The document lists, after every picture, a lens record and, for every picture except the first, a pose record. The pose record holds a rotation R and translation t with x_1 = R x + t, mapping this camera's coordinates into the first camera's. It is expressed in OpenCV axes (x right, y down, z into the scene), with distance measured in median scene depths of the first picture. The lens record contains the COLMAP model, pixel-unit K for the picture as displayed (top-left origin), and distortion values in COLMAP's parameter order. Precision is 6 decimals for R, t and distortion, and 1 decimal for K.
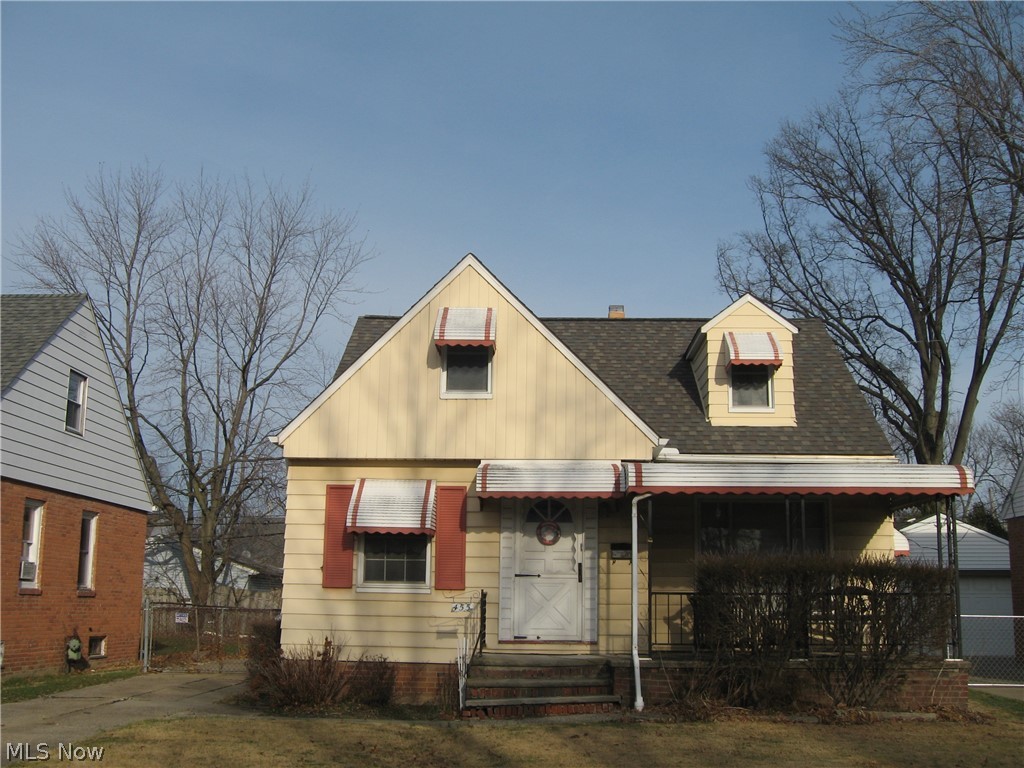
lens RADIAL K [[1108.5, 0, 512.0], [0, 1108.5, 384.0], [0, 0, 1]] dist [-0.139508, 0.006025]
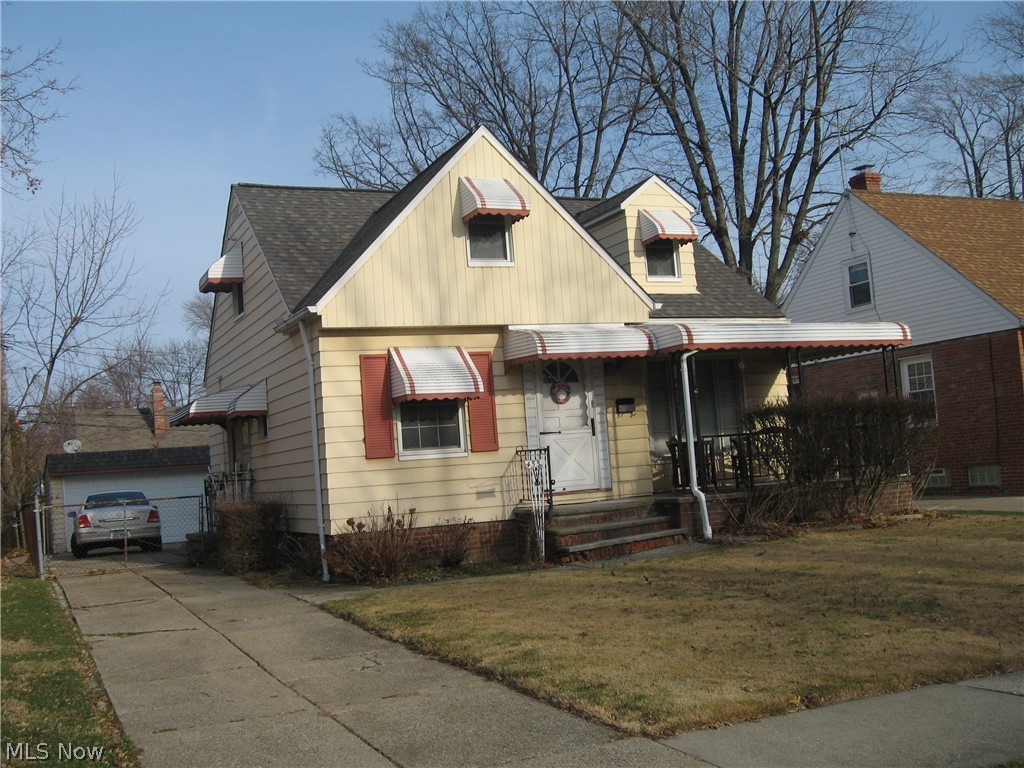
lens RADIAL K [[1108.5, 0, 512.0], [0, 1108.5, 384.0], [0, 0, 1]] dist [-0.139508, 0.006025]
pose [[0.891046, -0.044220, 0.451753, -0.498303], [-0.003404, 0.994565, 0.104066, 0.014814], [-0.453899, -0.094265, 0.886053, 0.069722]]
